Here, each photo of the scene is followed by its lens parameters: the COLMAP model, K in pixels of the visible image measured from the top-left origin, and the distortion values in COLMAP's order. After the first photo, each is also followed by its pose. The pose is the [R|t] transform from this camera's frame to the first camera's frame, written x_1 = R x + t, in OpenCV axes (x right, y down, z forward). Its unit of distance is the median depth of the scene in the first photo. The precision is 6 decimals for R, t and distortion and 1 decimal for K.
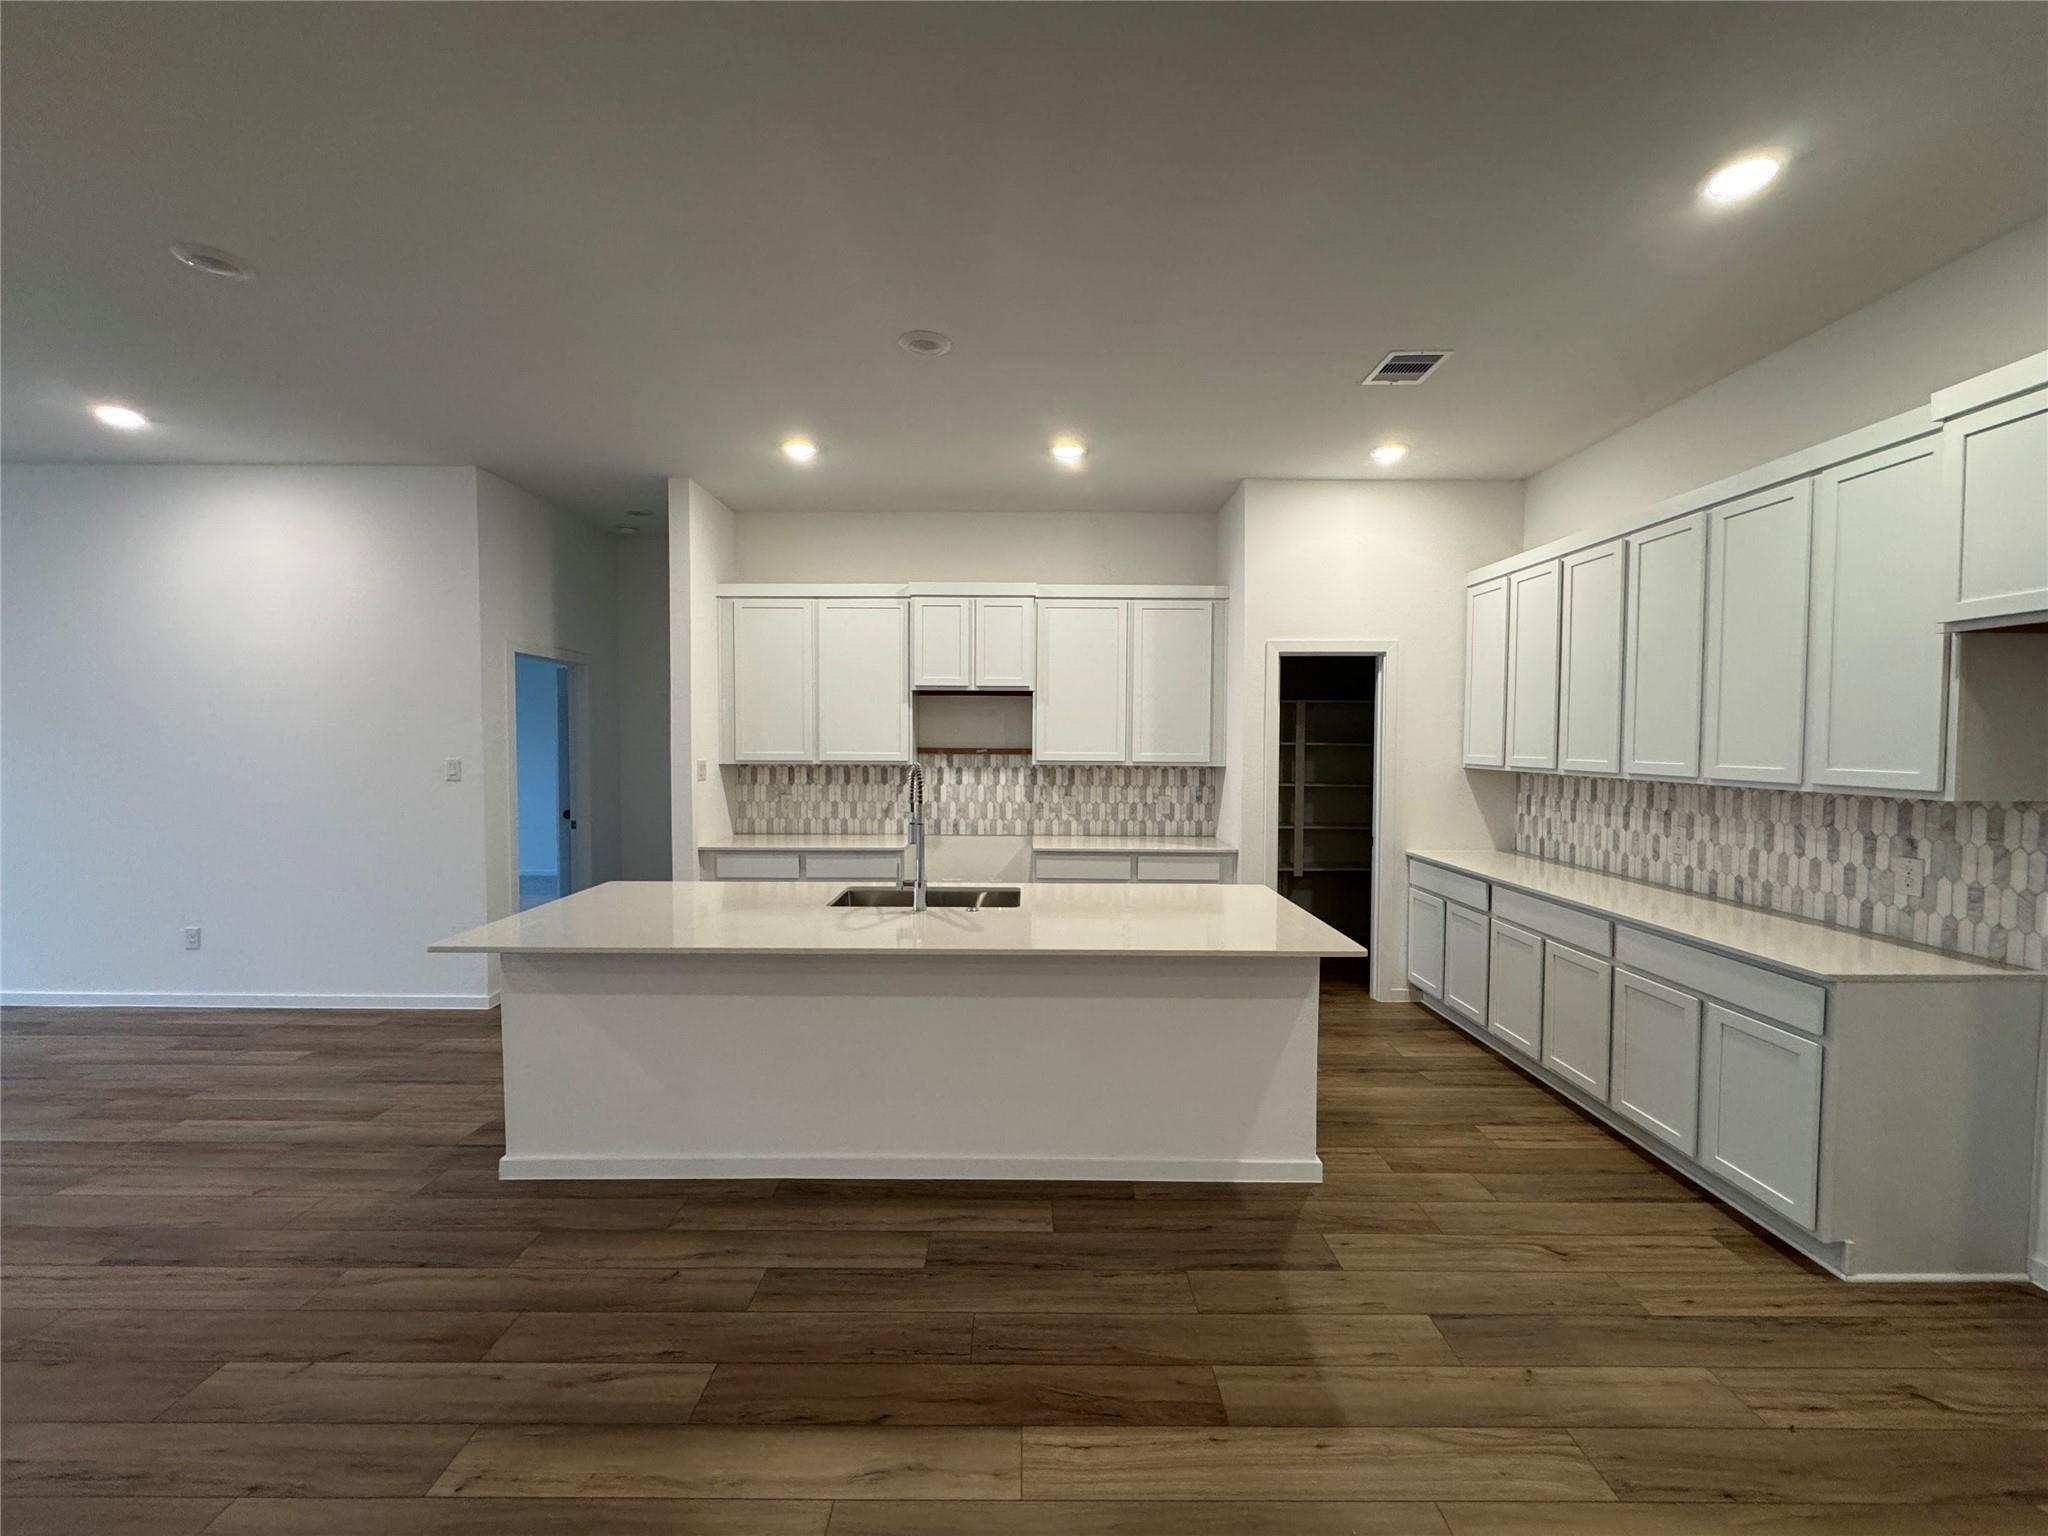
lens RADIAL K [[821.5, 0, 1027.9], [0, 821.5, 771.5], [0, 0, 1]] dist [-0.000398, 0.000141]
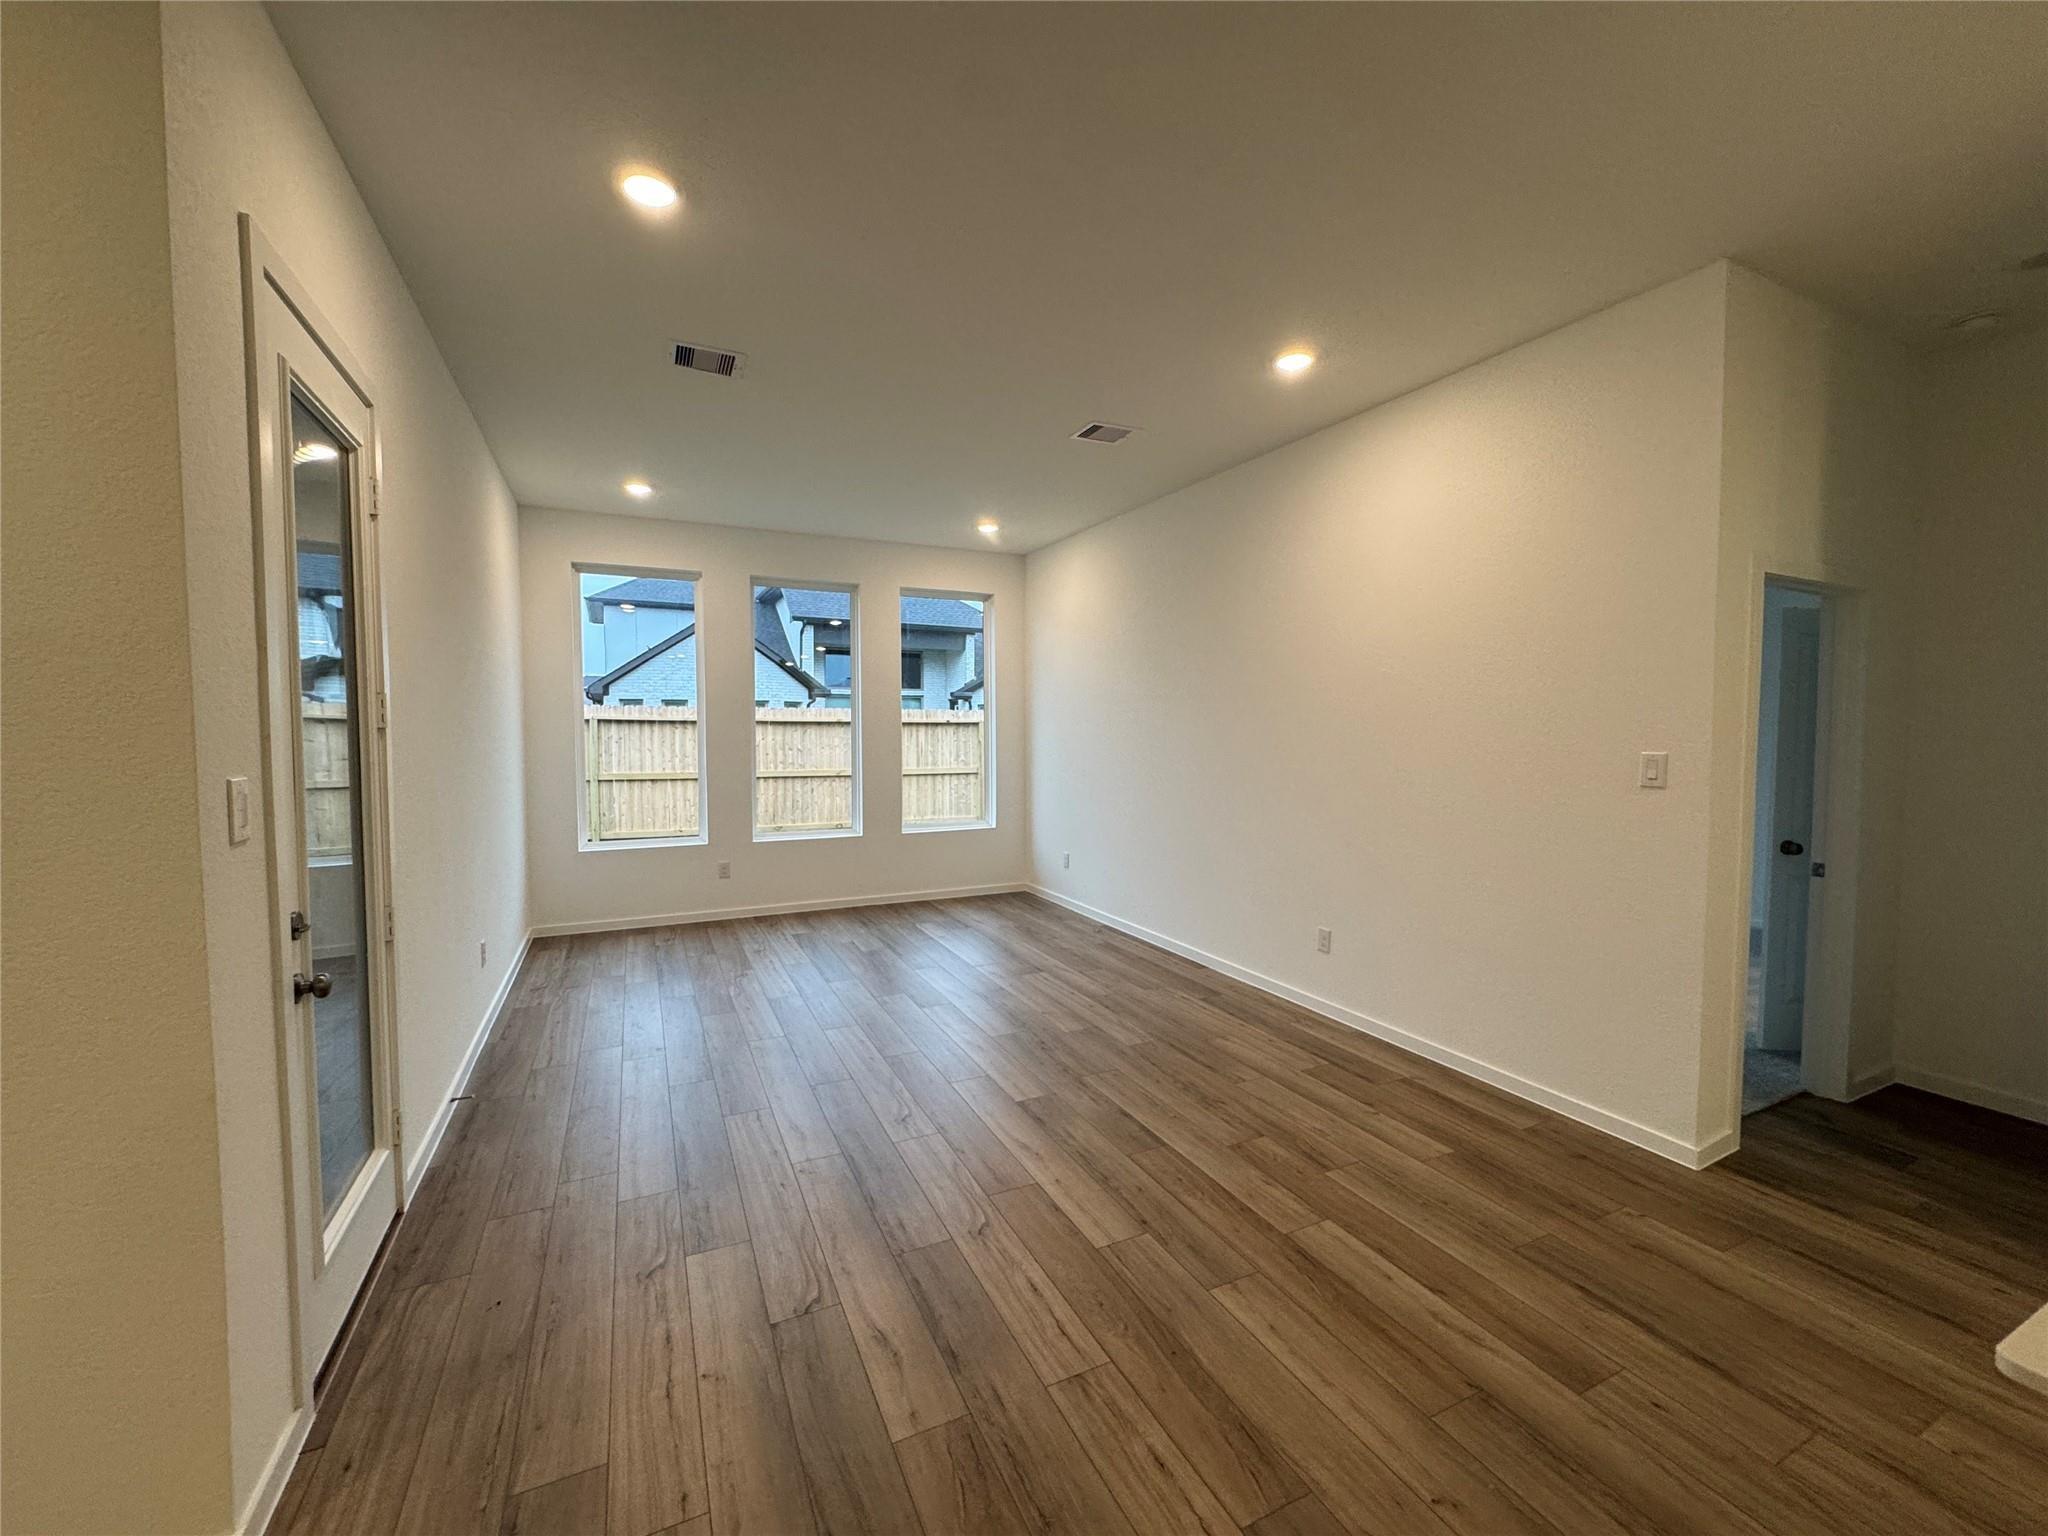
lens RADIAL K [[821.5, 0, 1017.8], [0, 821.5, 772.7], [0, 0, 1]] dist [-0.000398, 0.000141]
pose [[0.428217, 0.038609, -0.902851, -0.393964], [-0.033963, 0.999069, 0.026616, -0.000660], [0.903037, 0.019266, 0.429130, 0.334283]]
